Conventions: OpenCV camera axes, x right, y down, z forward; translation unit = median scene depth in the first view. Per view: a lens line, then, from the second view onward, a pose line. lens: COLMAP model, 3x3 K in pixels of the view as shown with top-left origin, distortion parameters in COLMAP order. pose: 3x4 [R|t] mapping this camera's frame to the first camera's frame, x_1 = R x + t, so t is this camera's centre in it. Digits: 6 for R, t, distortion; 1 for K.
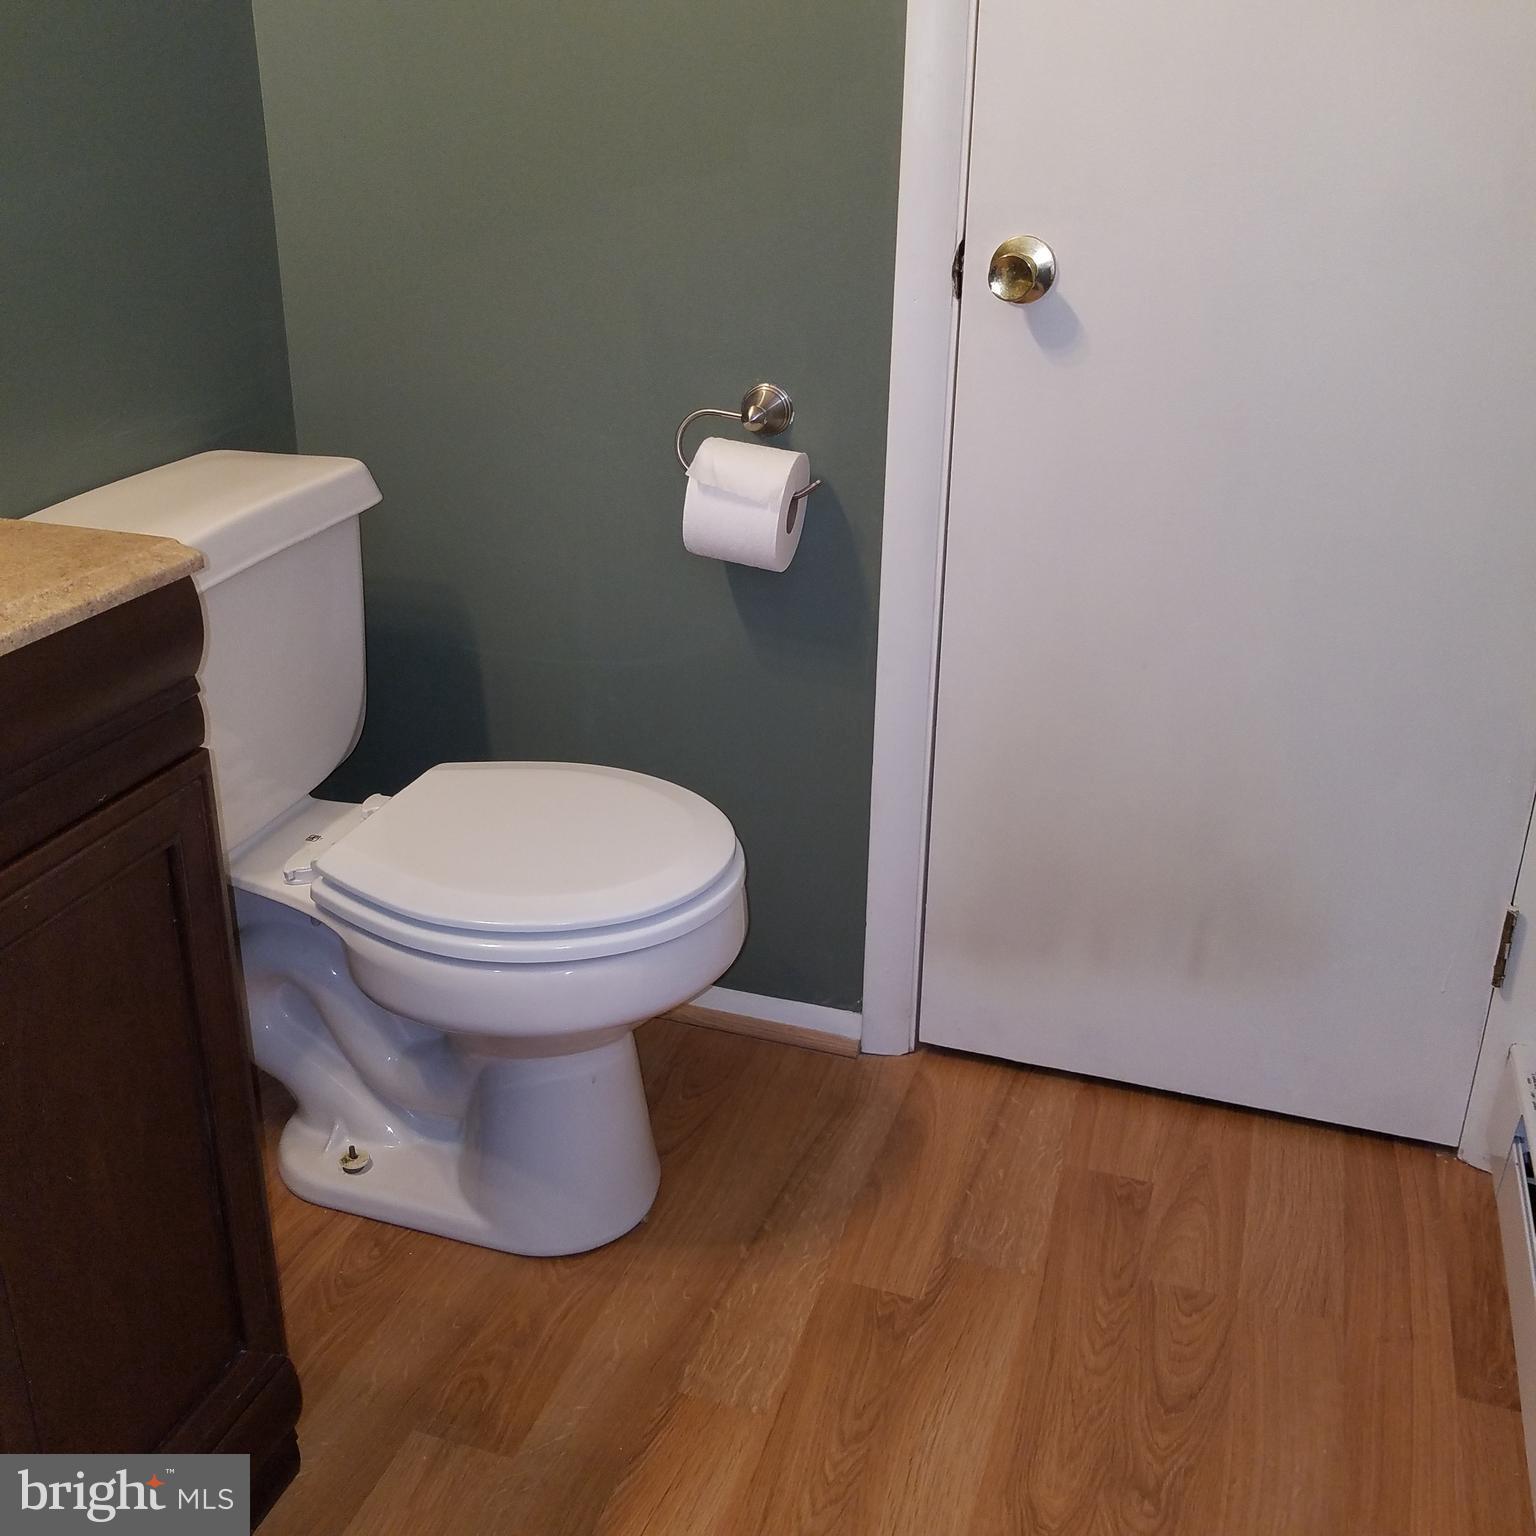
lens RADIAL K [[1613.6, 0, 757.3], [0, 1613.6, 763.6], [0, 0, 1]] dist [0.006940, 0.000000]
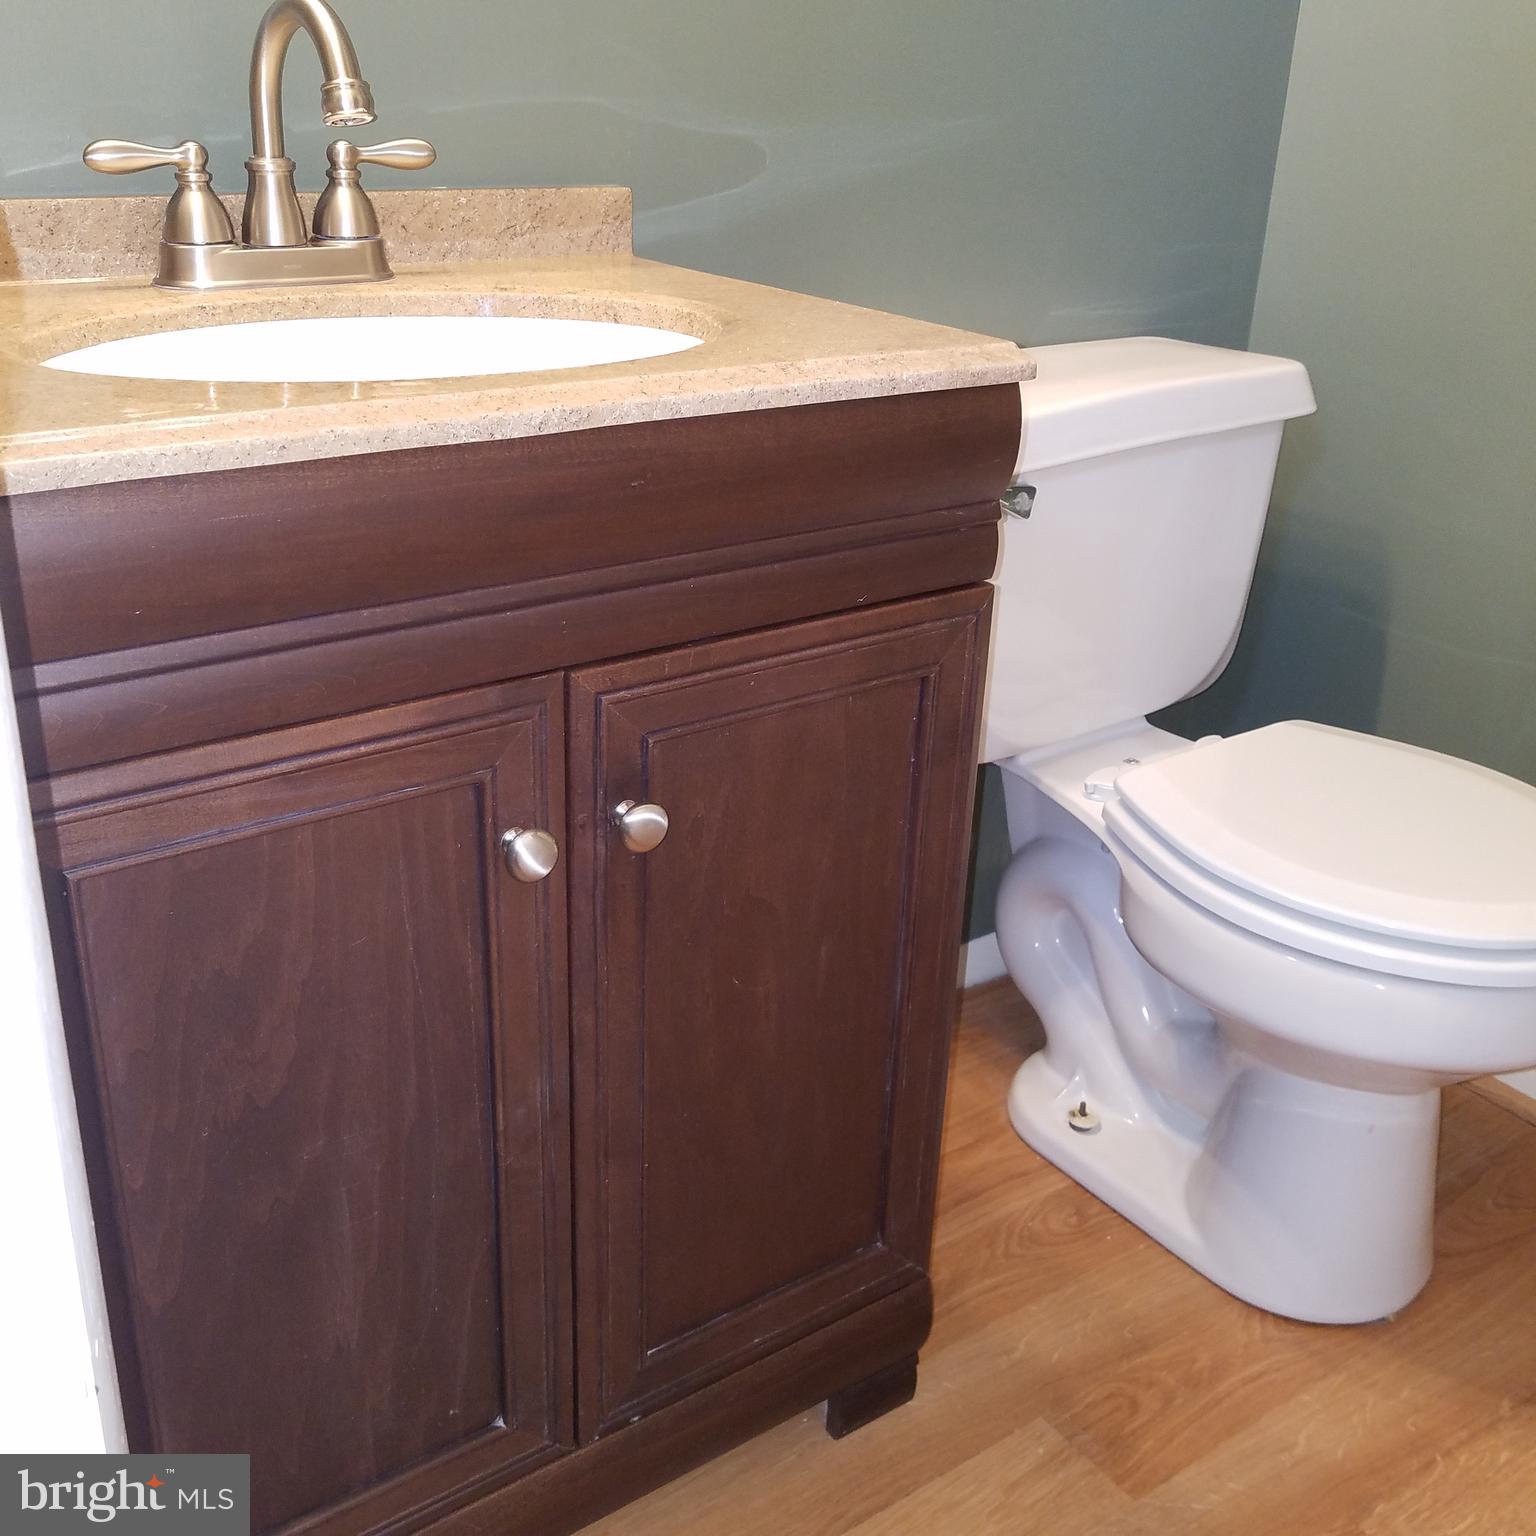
lens RADIAL K [[1613.6, 0, 765.6], [0, 1613.6, 783.4], [0, 0, 1]] dist [0.006940, 0.000000]
pose [[0.810228, 0.252404, -0.528982, 0.040740], [-0.253033, 0.964718, 0.072750, 0.043712], [0.528682, 0.074906, 0.845509, 0.124663]]
